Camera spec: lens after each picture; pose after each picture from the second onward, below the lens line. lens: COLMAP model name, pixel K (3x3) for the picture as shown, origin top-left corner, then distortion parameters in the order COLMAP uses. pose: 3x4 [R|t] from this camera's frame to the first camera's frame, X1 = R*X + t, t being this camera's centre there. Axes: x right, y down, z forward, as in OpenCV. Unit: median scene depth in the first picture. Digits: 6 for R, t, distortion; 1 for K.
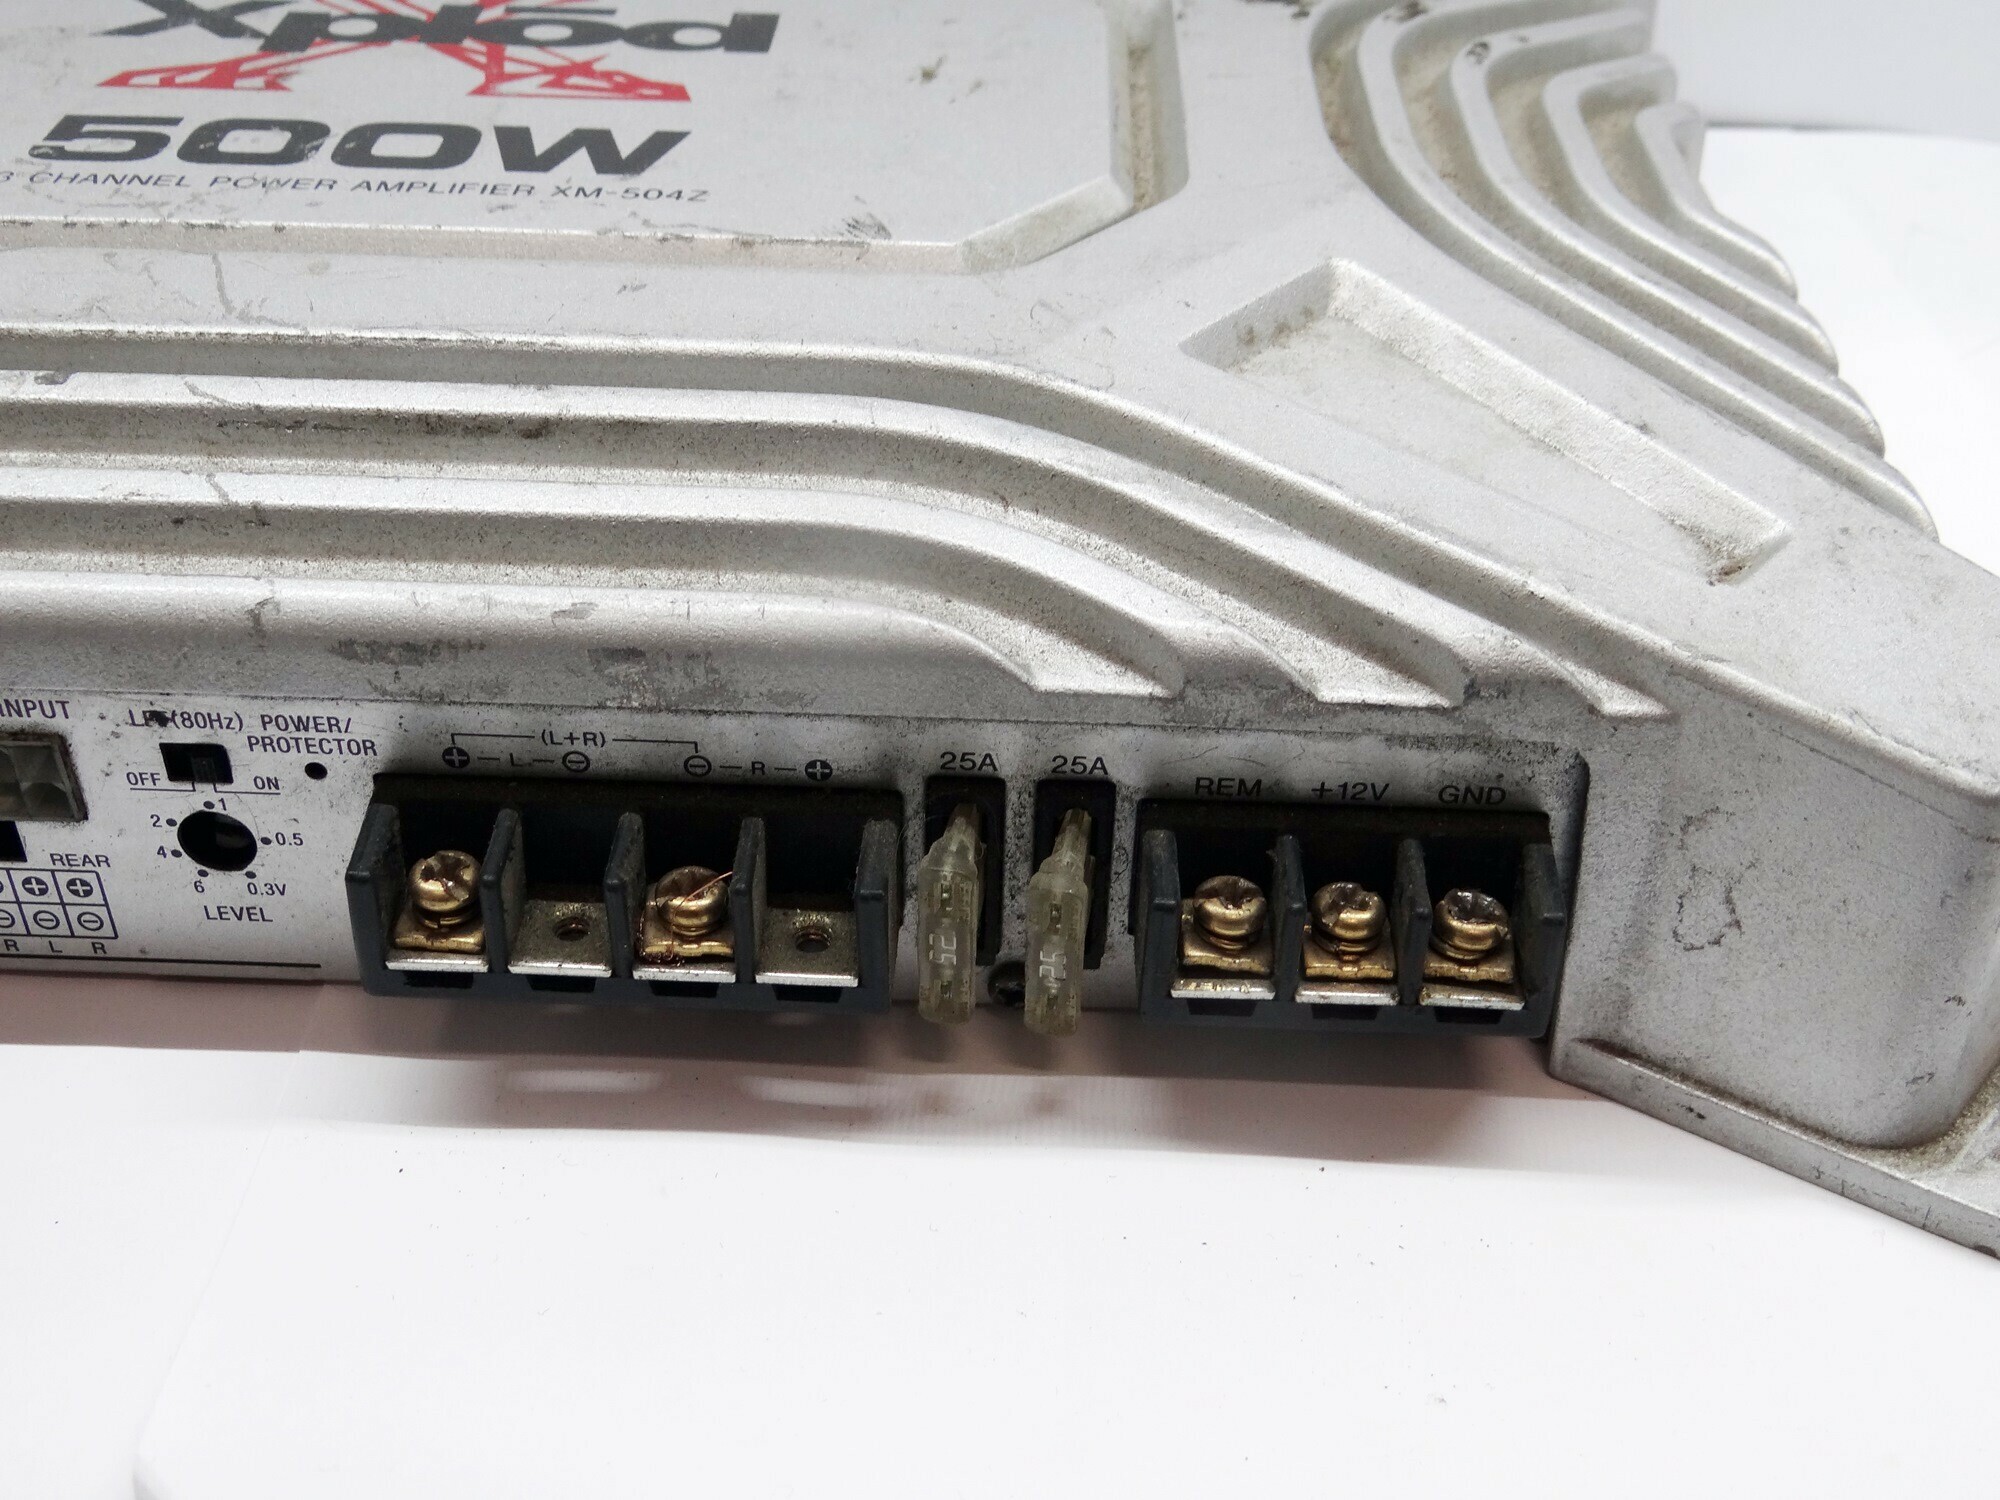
lens RADIAL K [[2207.4, 0, 999.4], [0, 2207.4, 794.2], [0, 0, 1]] dist [-0.014140, -0.018892]
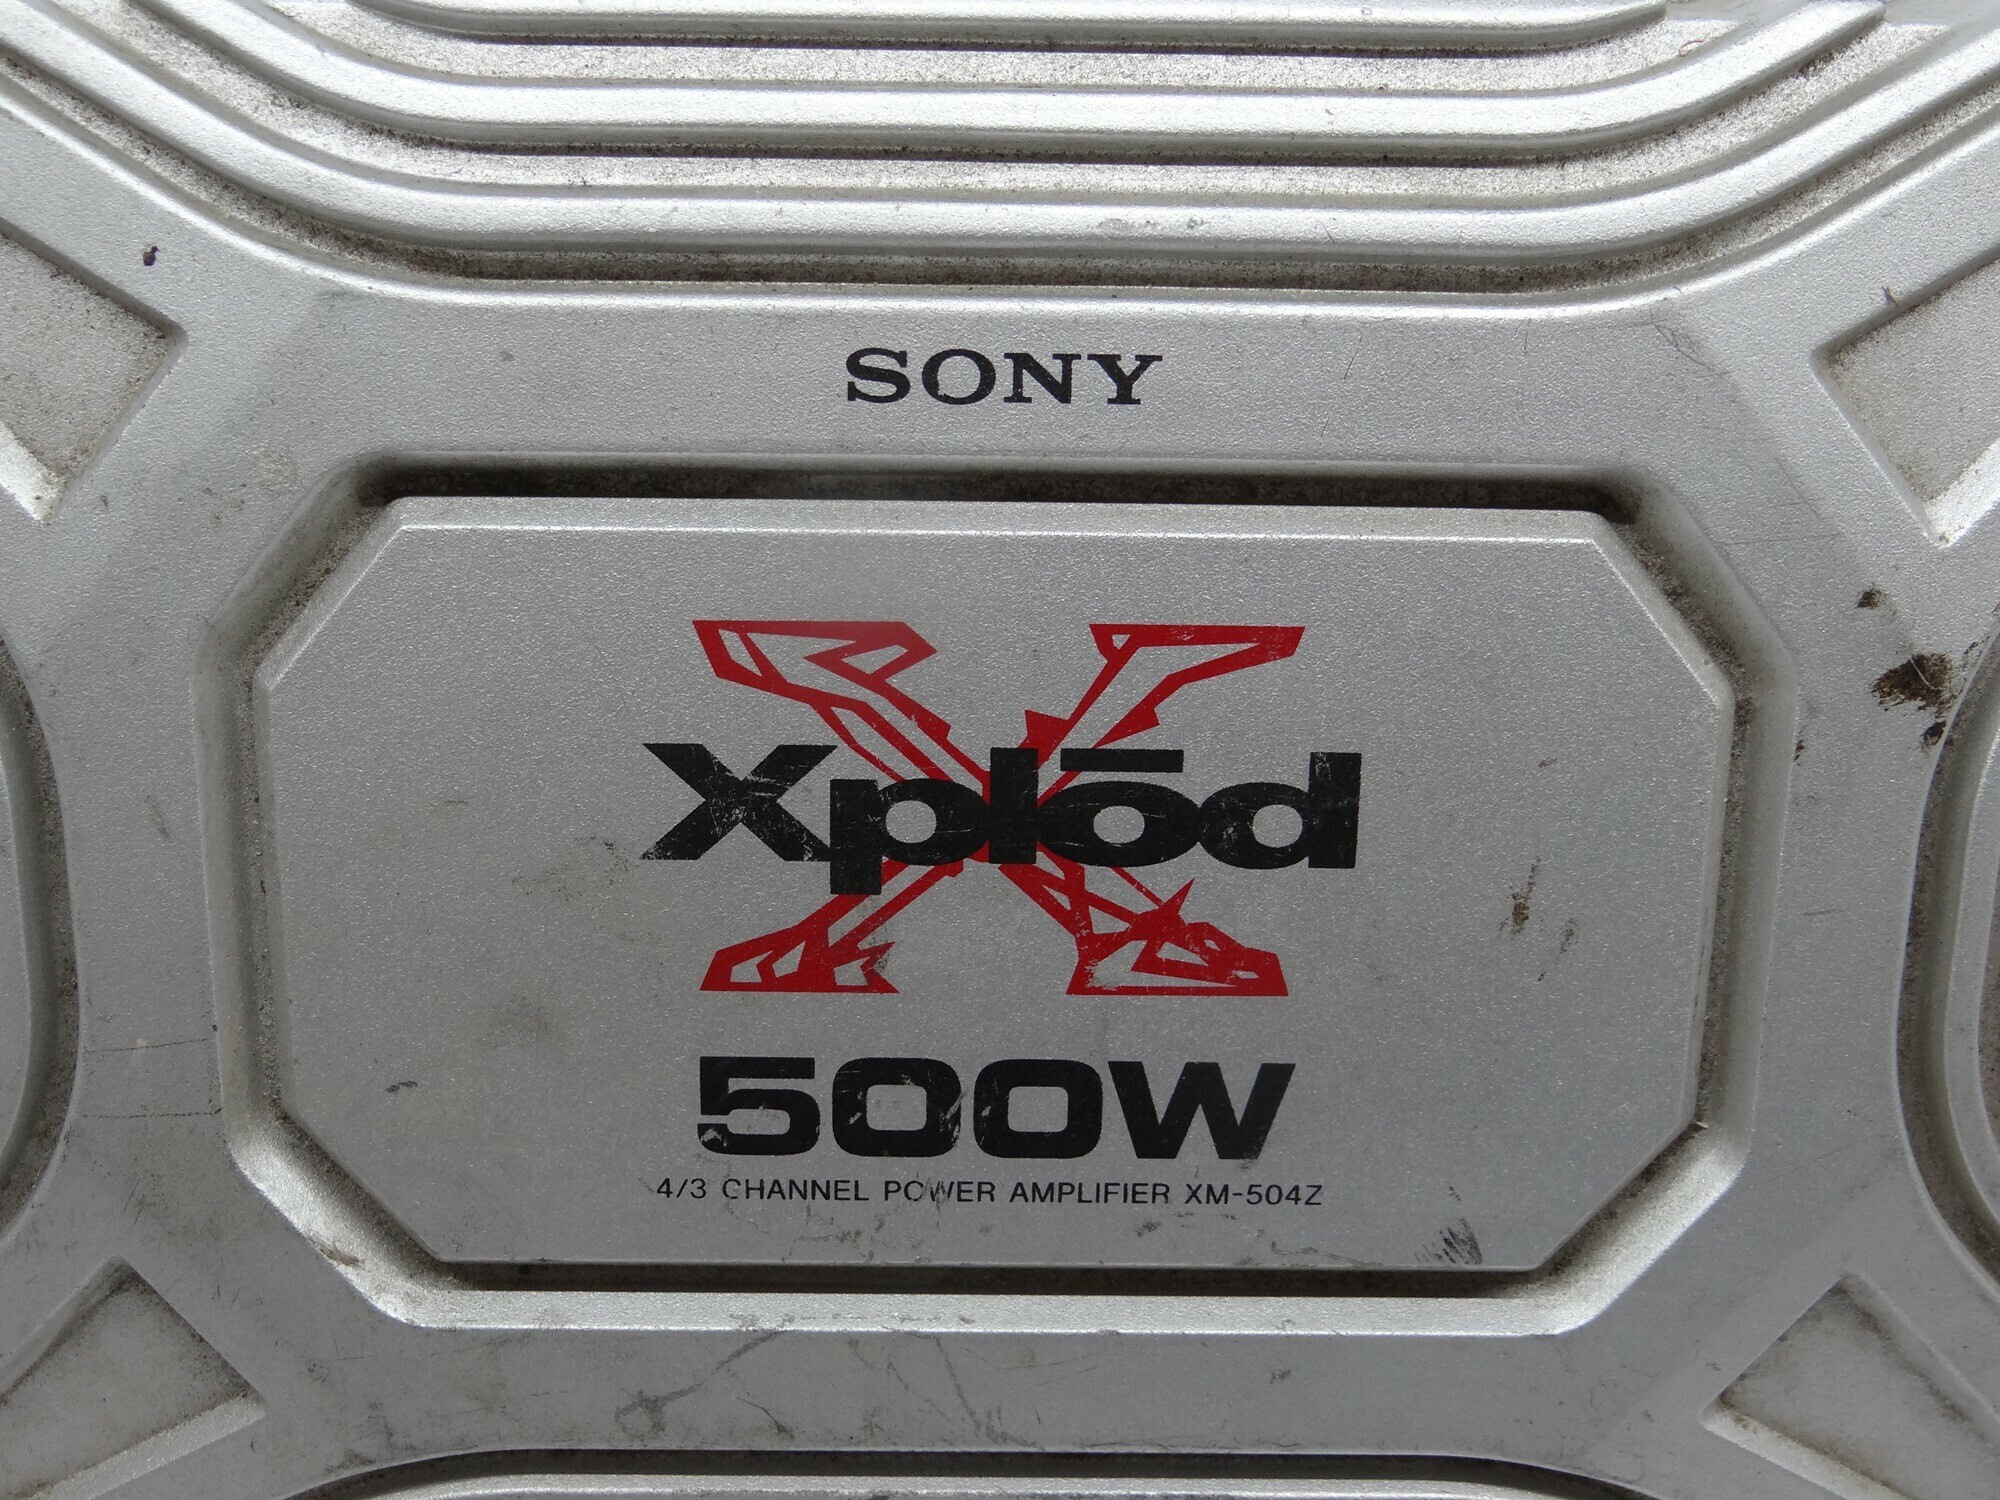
lens RADIAL K [[2318.6, 0, 1000.0], [0, 2318.6, 750.0], [0, 0, 1]] dist [-0.011069, -0.082477]
pose [[0.999810, -0.010602, -0.016347, -0.317312], [0.019254, 0.409164, 0.912258, -1.677505], [-0.002984, -0.912399, 0.409290, 0.823603]]
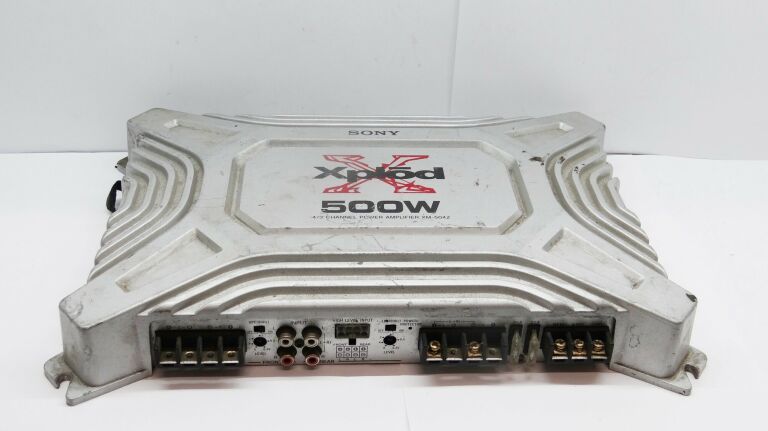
lens RADIAL K [[879.9, 0, 384.0], [0, 879.9, 215.5], [0, 0, 1]] dist [-0.046903, -0.005769]
pose [[0.996237, -0.031776, 0.080636, -0.544579], [0.037079, 0.997187, -0.065144, -0.157990], [-0.078339, 0.067889, 0.994613, -1.359498]]
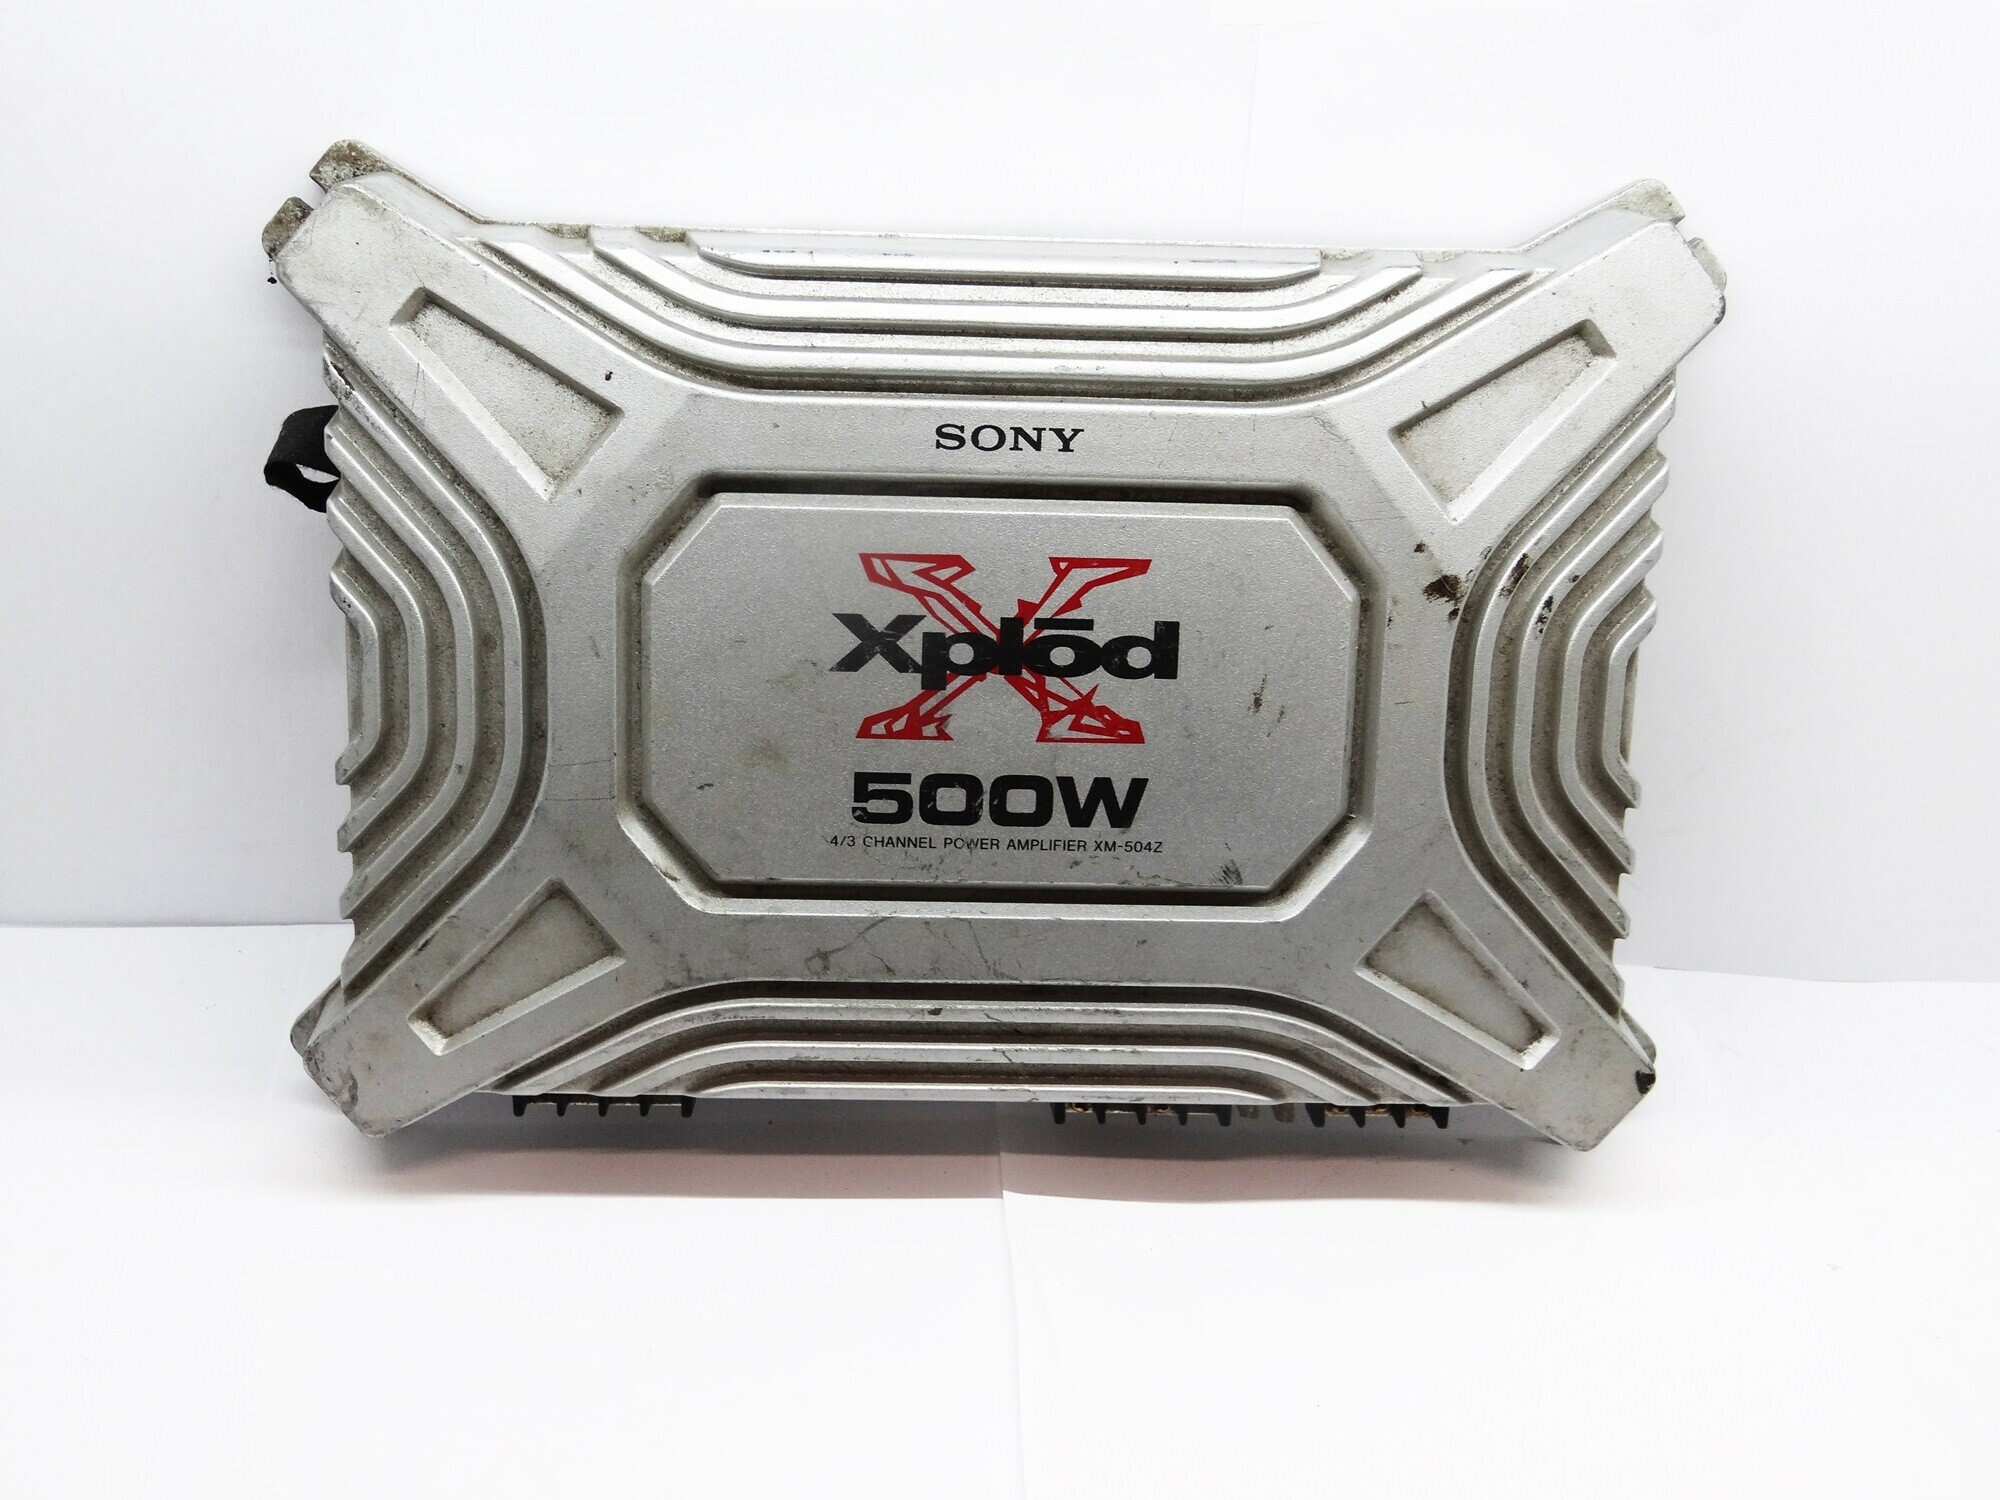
lens RADIAL K [[2318.6, 0, 1000.0], [0, 2318.6, 750.0], [0, 0, 1]] dist [-0.011069, -0.082477]
pose [[0.999887, -0.003608, 0.014594, -0.384505], [-0.011385, 0.452260, 0.891814, -2.823823], [-0.009818, -0.891879, 0.452168, 0.001273]]
